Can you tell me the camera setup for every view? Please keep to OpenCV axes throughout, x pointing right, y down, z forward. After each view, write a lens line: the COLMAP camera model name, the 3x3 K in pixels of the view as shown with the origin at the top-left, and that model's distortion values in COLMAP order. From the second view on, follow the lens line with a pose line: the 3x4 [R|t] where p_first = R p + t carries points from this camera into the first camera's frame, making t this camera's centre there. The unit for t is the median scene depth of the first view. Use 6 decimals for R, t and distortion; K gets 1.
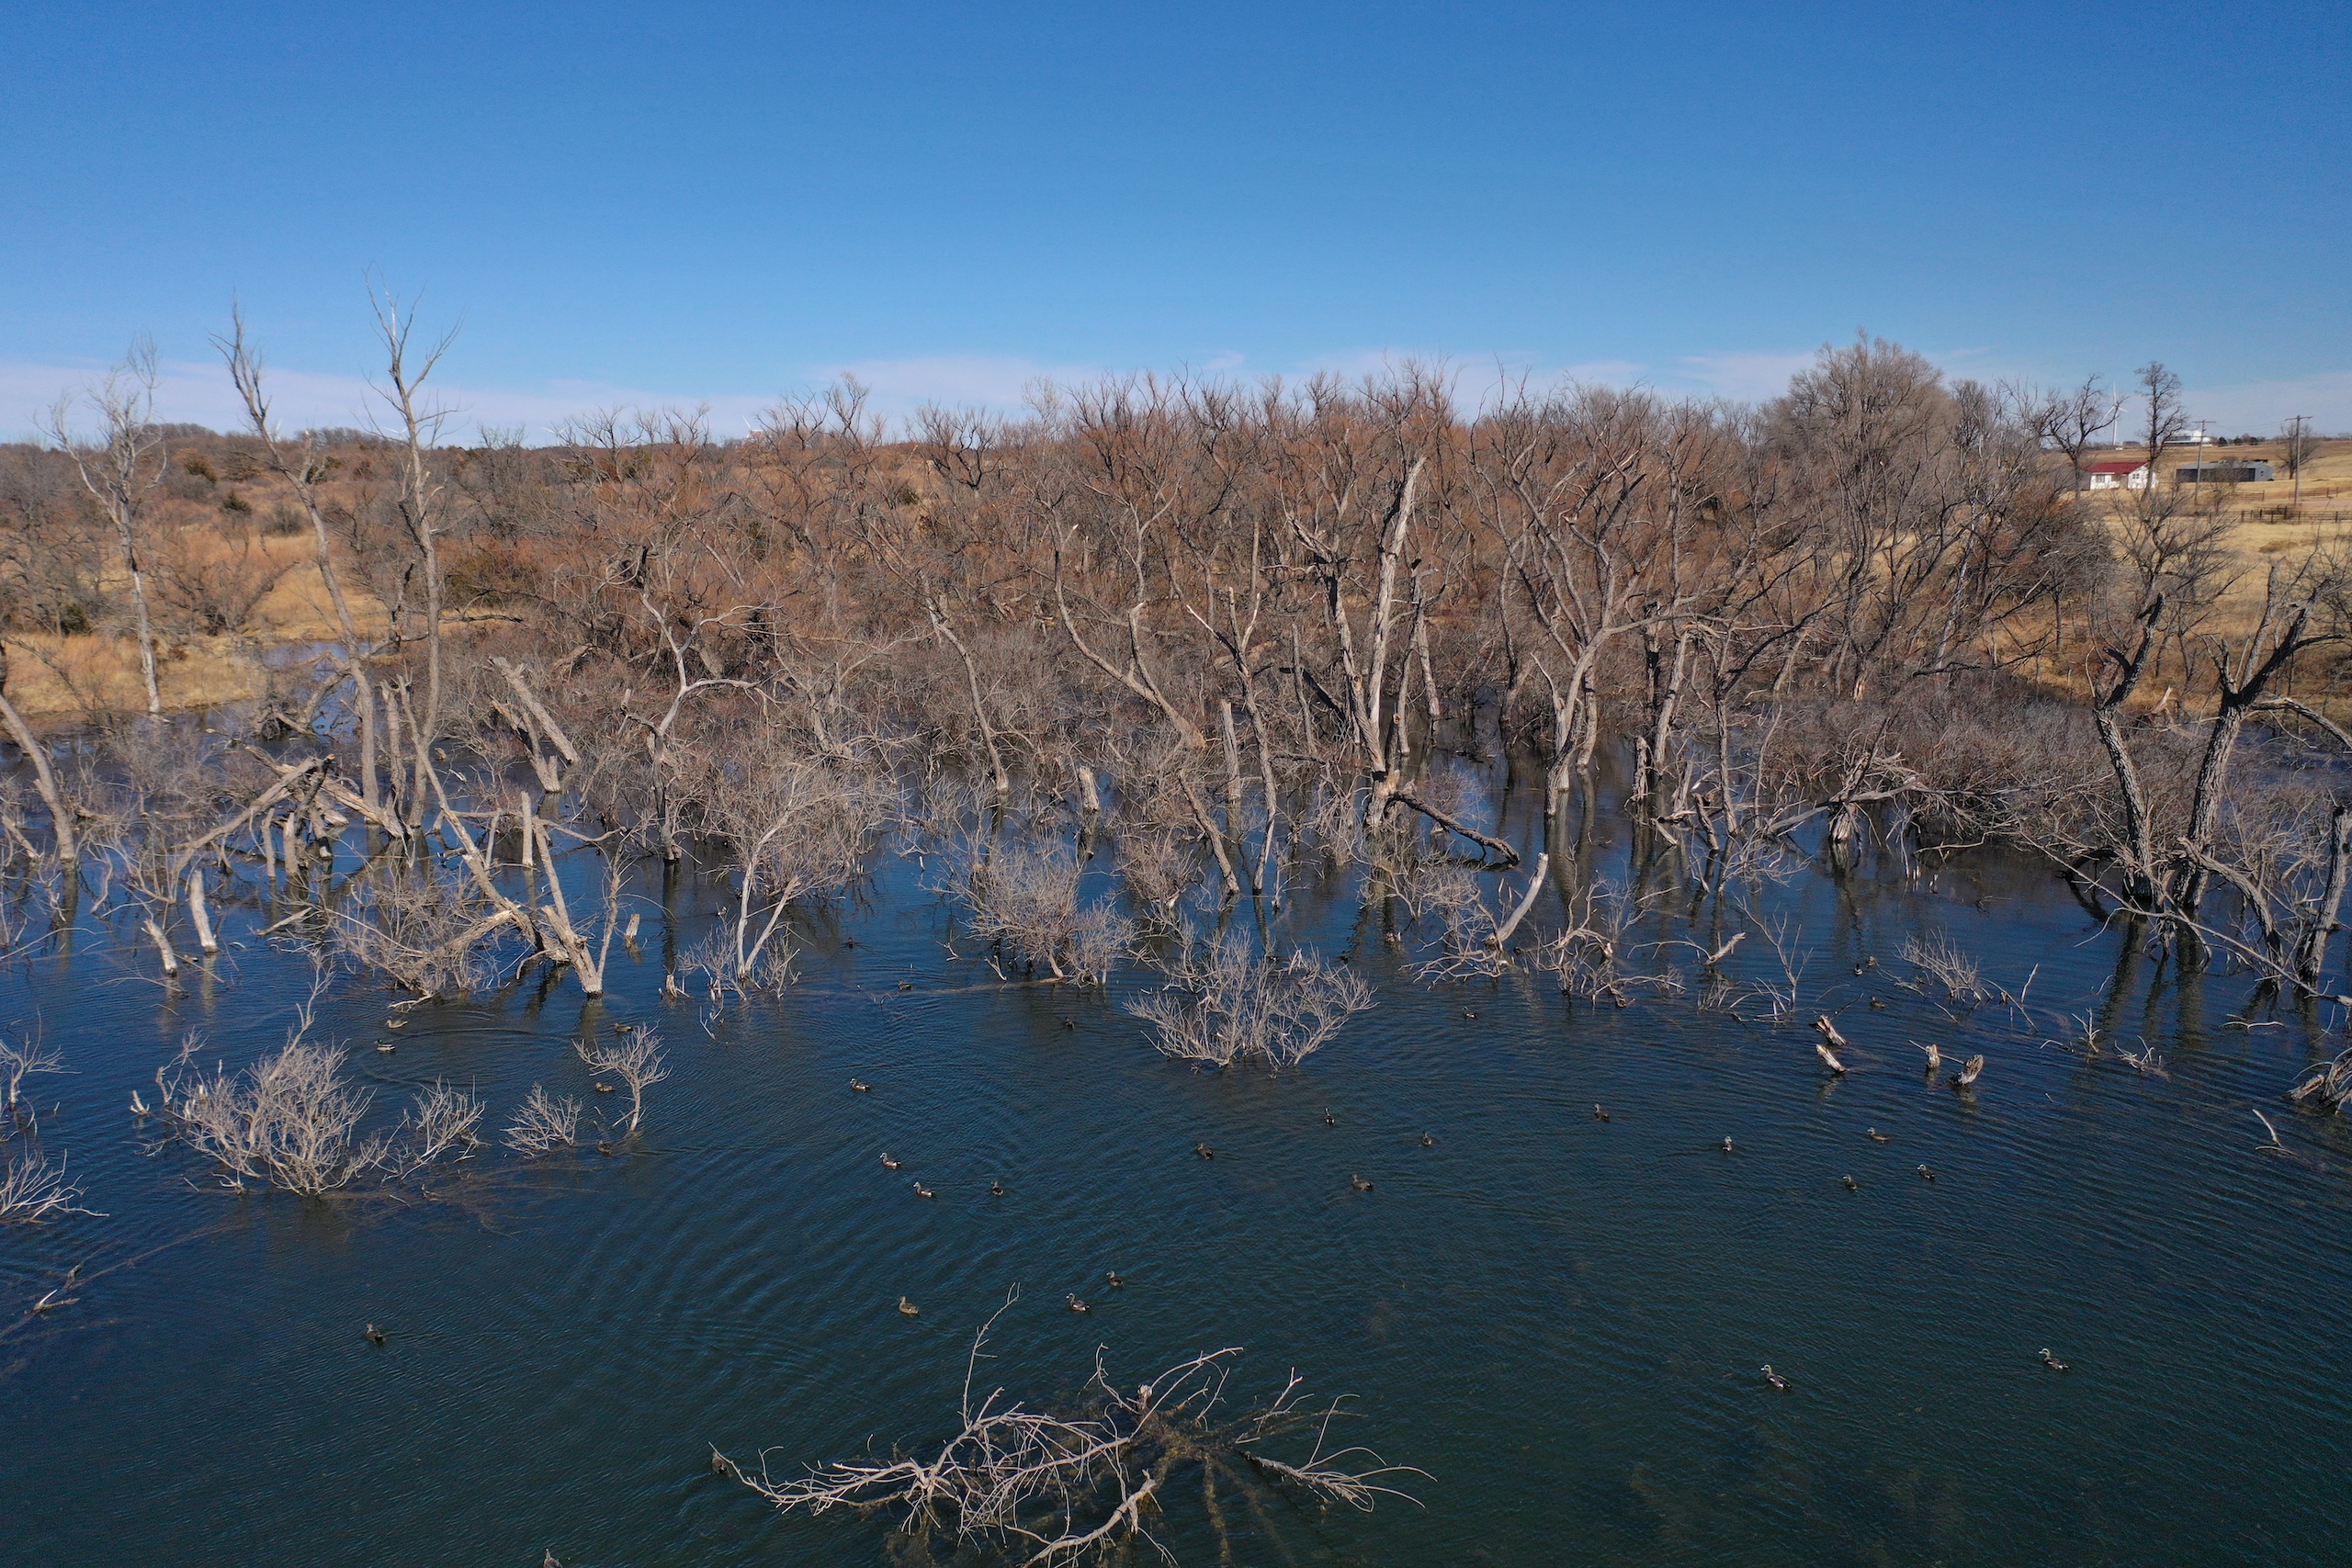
lens RADIAL K [[1834.1, 0, 1173.1], [0, 1834.1, 778.3], [0, 0, 1]] dist [-0.014937, 0.007858]
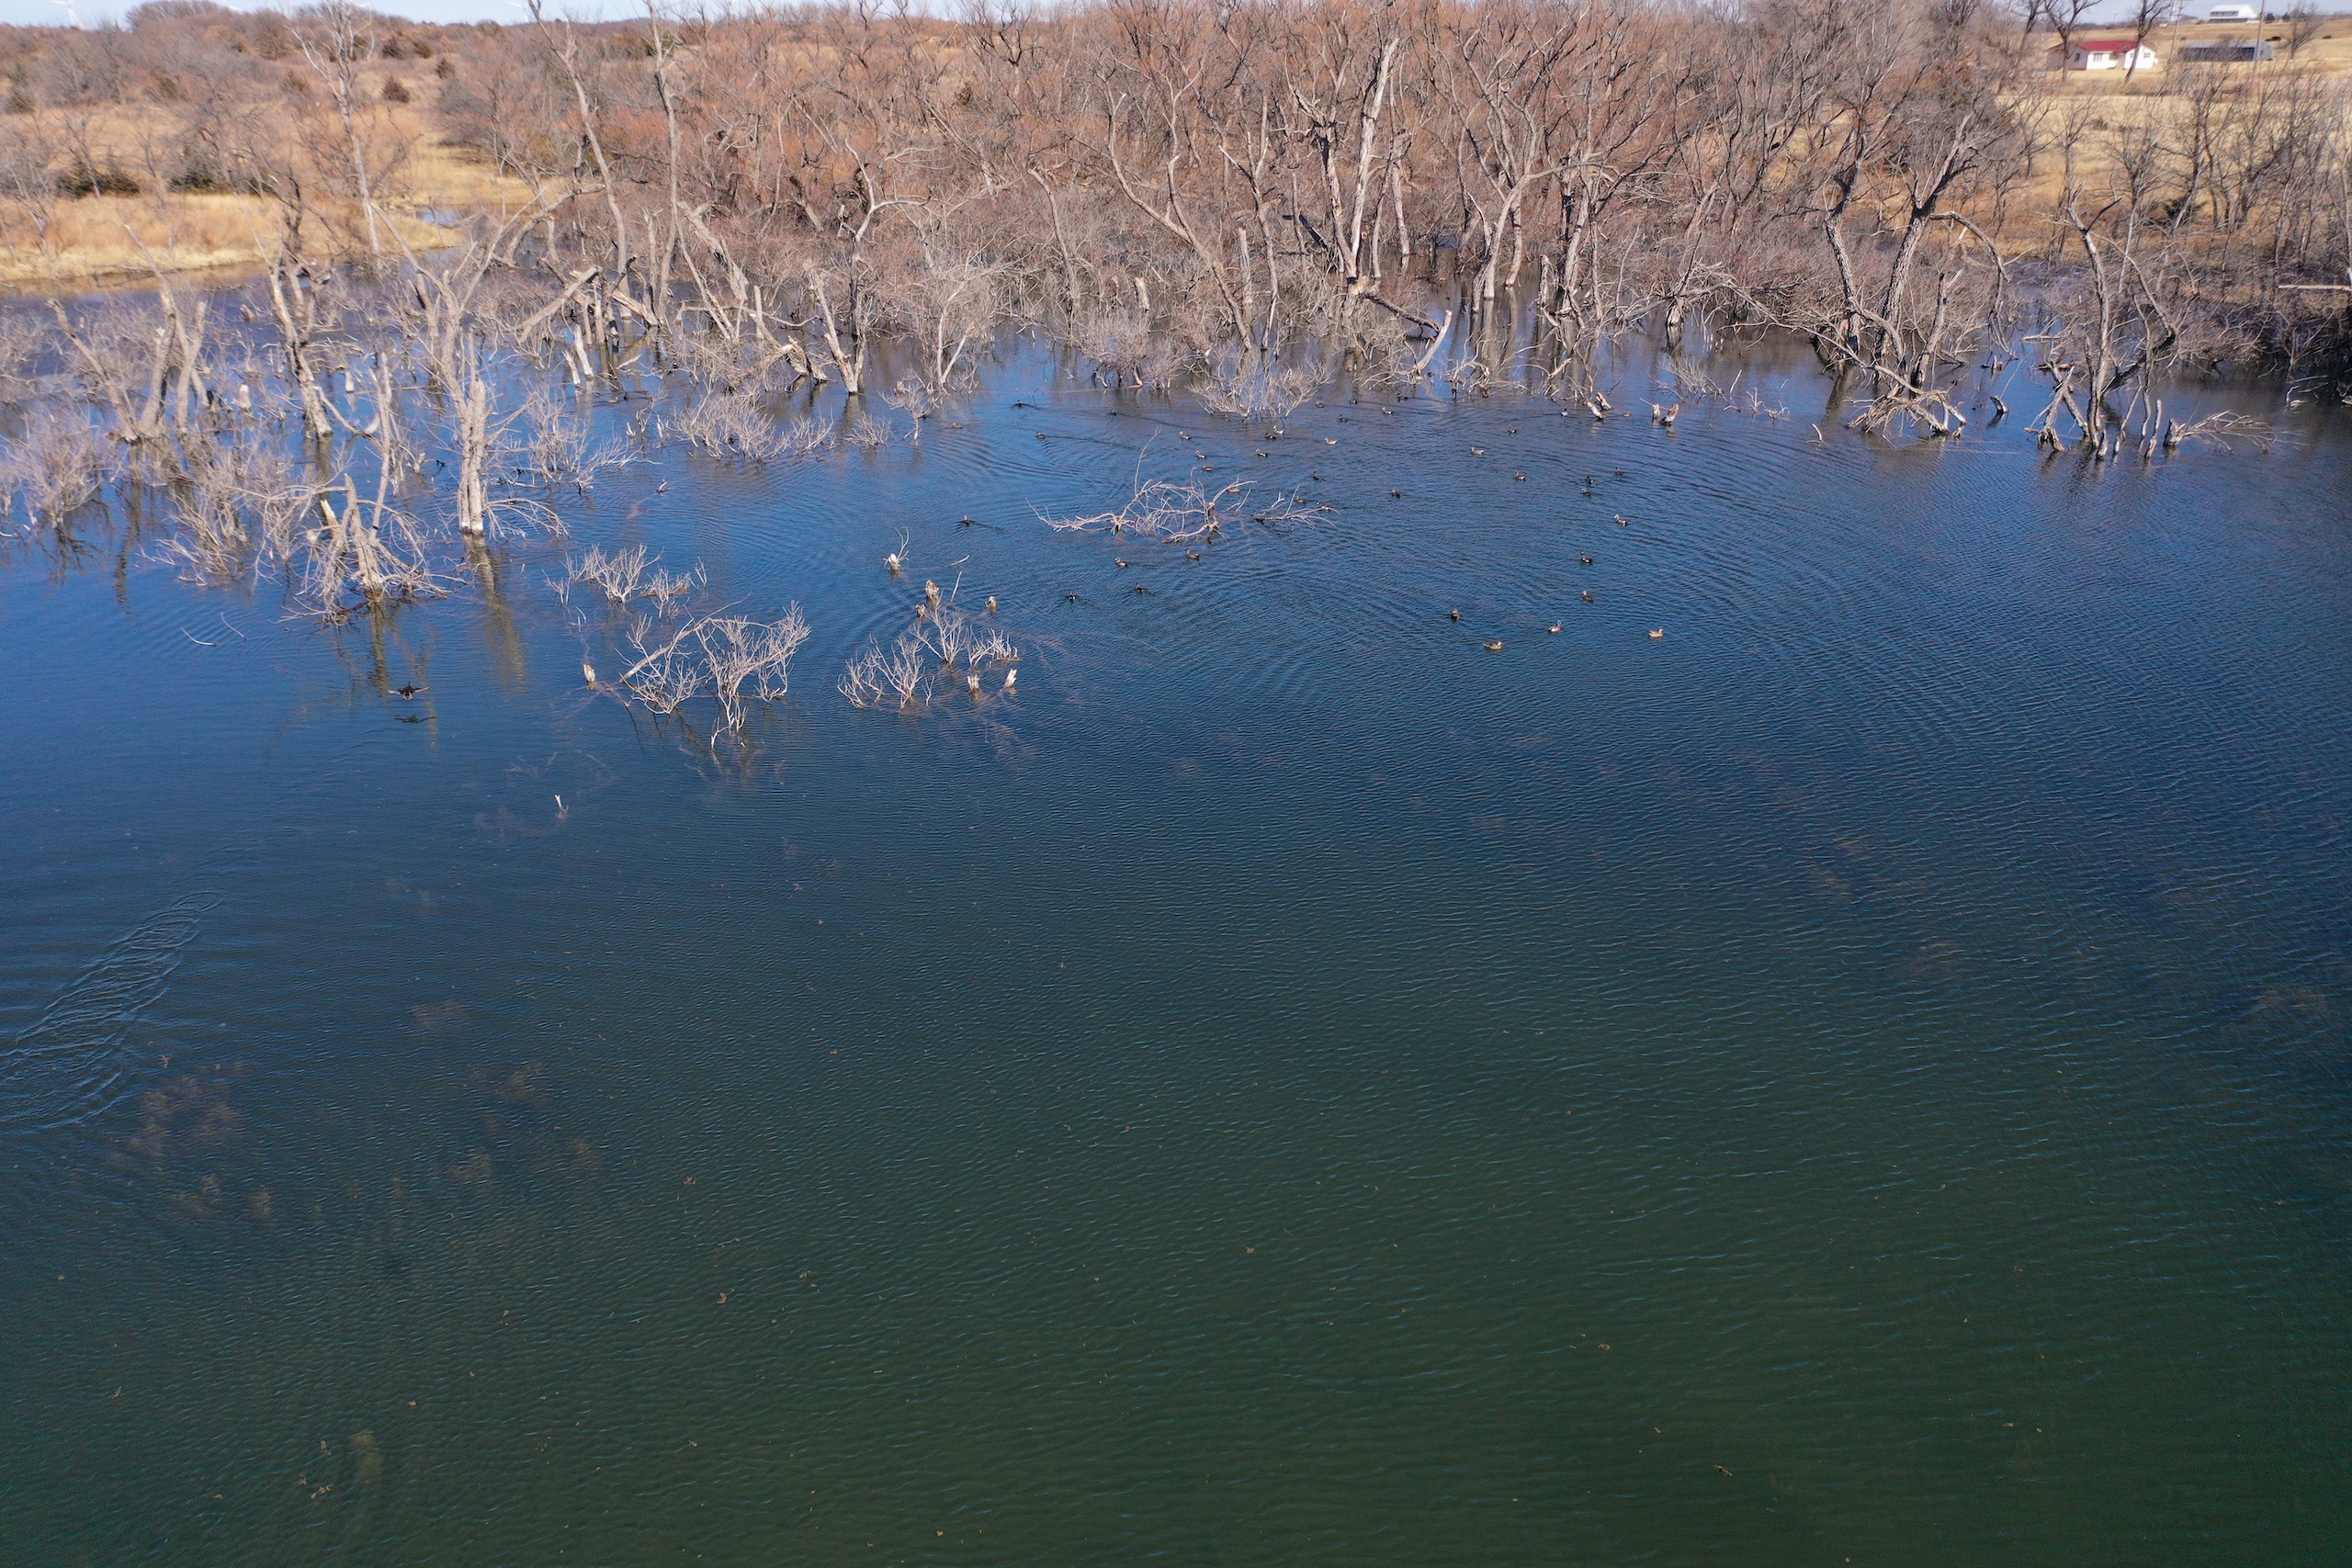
lens RADIAL K [[1834.1, 0, 1181.7], [0, 1834.1, 792.0], [0, 0, 1]] dist [-0.014937, 0.007858]
pose [[0.999996, -0.001014, 0.002504, -0.016698], [0.000444, 0.975948, 0.218005, 0.058593], [-0.002665, -0.218003, 0.975944, -0.350866]]
